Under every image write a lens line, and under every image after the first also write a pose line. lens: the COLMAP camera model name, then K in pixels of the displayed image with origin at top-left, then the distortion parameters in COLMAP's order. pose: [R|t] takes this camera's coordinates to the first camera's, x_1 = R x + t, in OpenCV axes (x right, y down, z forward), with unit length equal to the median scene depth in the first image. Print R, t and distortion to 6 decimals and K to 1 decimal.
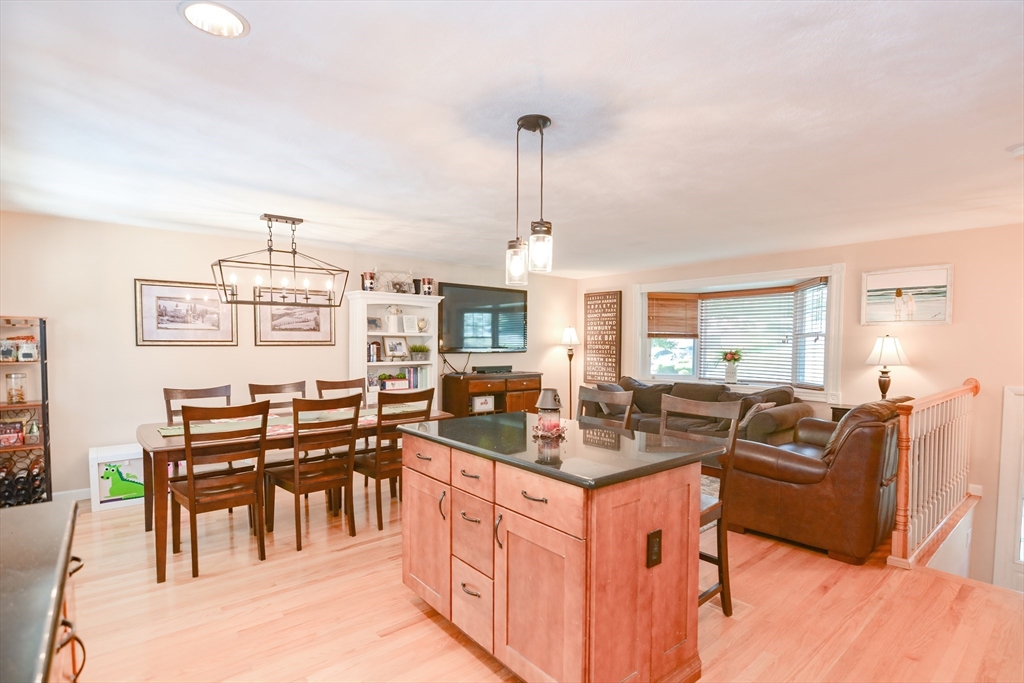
lens RADIAL K [[498.6, 0, 514.9], [0, 498.6, 363.0], [0, 0, 1]] dist [0.000716, -0.009196]
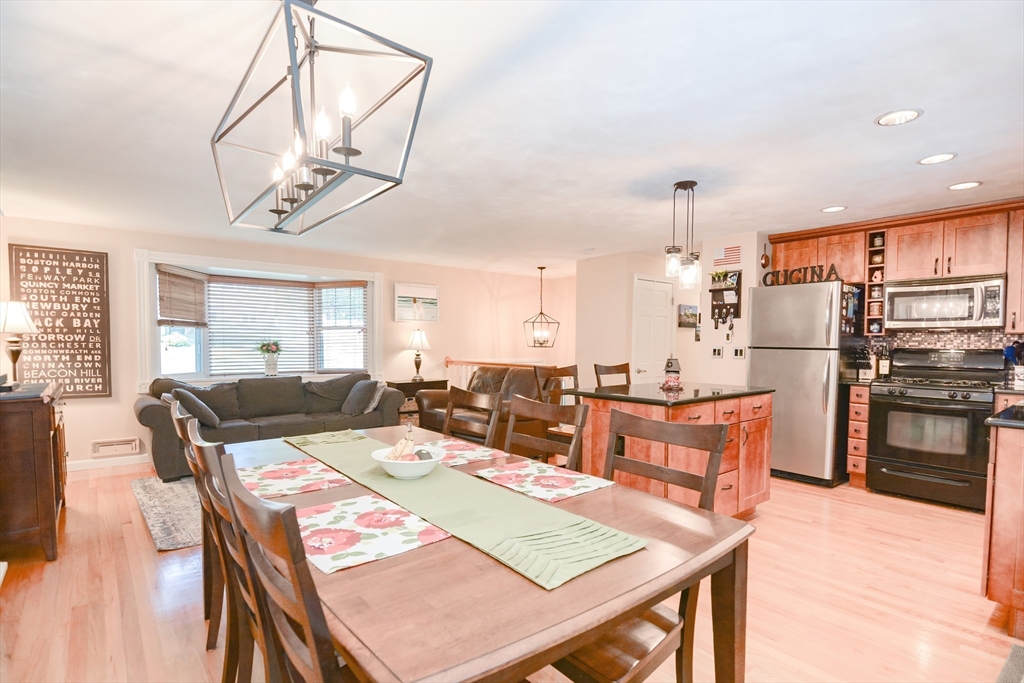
lens RADIAL K [[498.6, 0, 512.8], [0, 498.6, 366.3], [0, 0, 1]] dist [0.000716, -0.009196]
pose [[0.005436, -0.048042, 0.998831, -0.651713], [0.038333, 0.998121, 0.047799, -0.006895], [-0.999250, 0.038029, 0.007267, 0.661783]]
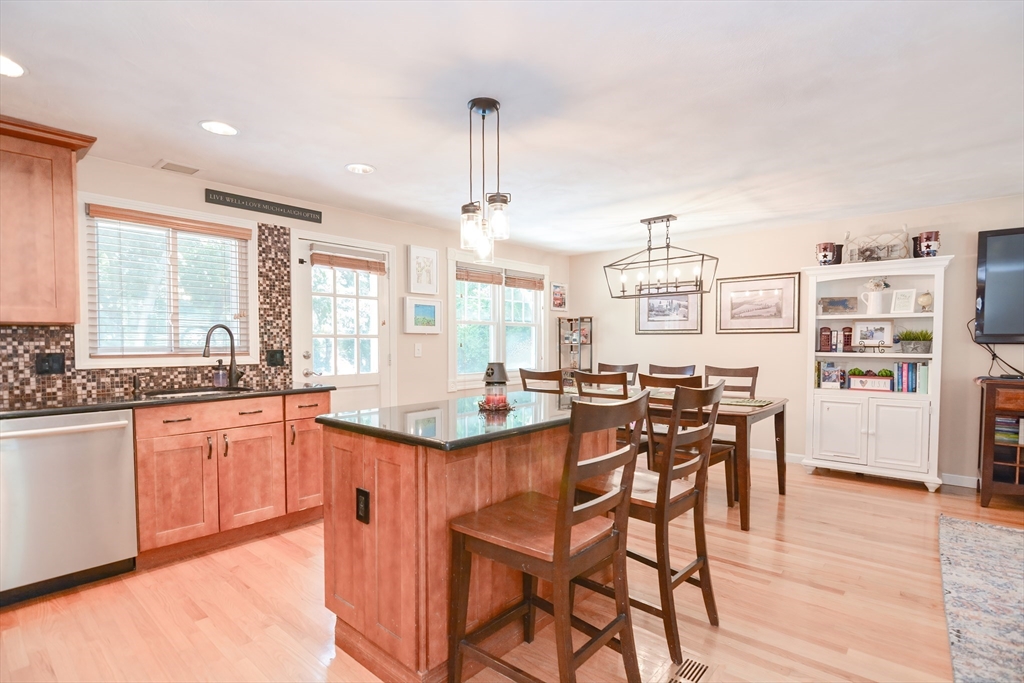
lens RADIAL K [[498.6, 0, 518.4], [0, 498.6, 359.8], [0, 0, 1]] dist [0.000716, -0.009196]
pose [[0.161902, 0.034702, -0.986197, 0.471684], [-0.038625, 0.998839, 0.028806, 0.007332], [0.986051, 0.033428, 0.163054, 0.395184]]
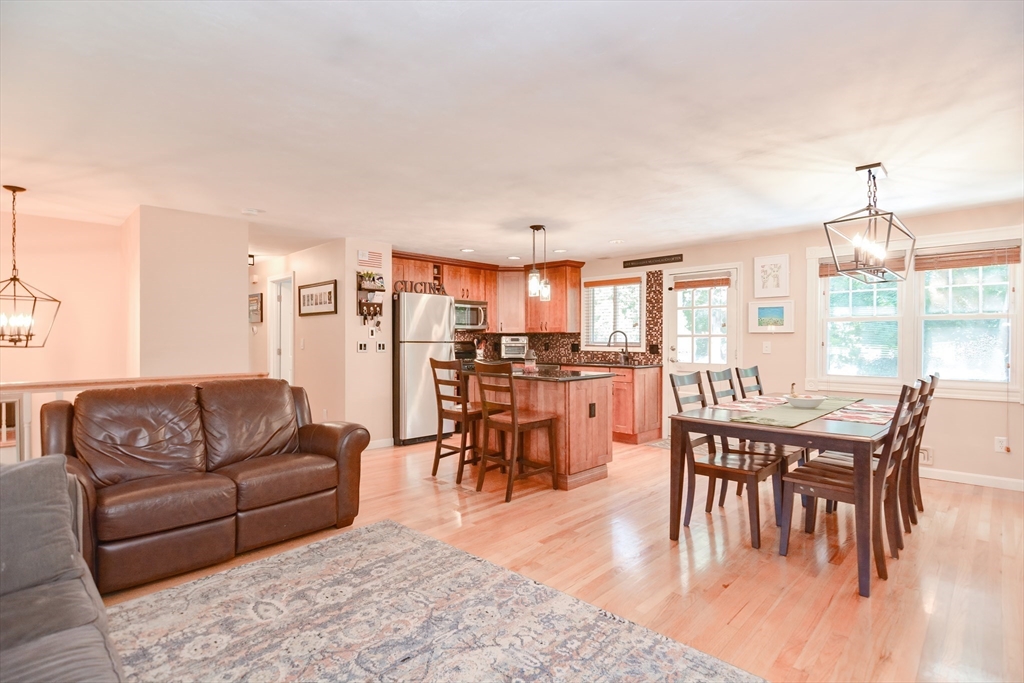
lens RADIAL K [[498.6, 0, 513.4], [0, 498.6, 341.3], [0, 0, 1]] dist [0.000716, -0.009196]
pose [[-0.995428, -0.001884, -0.095497, 0.150448], [-0.006420, 0.998864, 0.047215, -0.036471], [0.095300, 0.047612, -0.994309, 1.364291]]
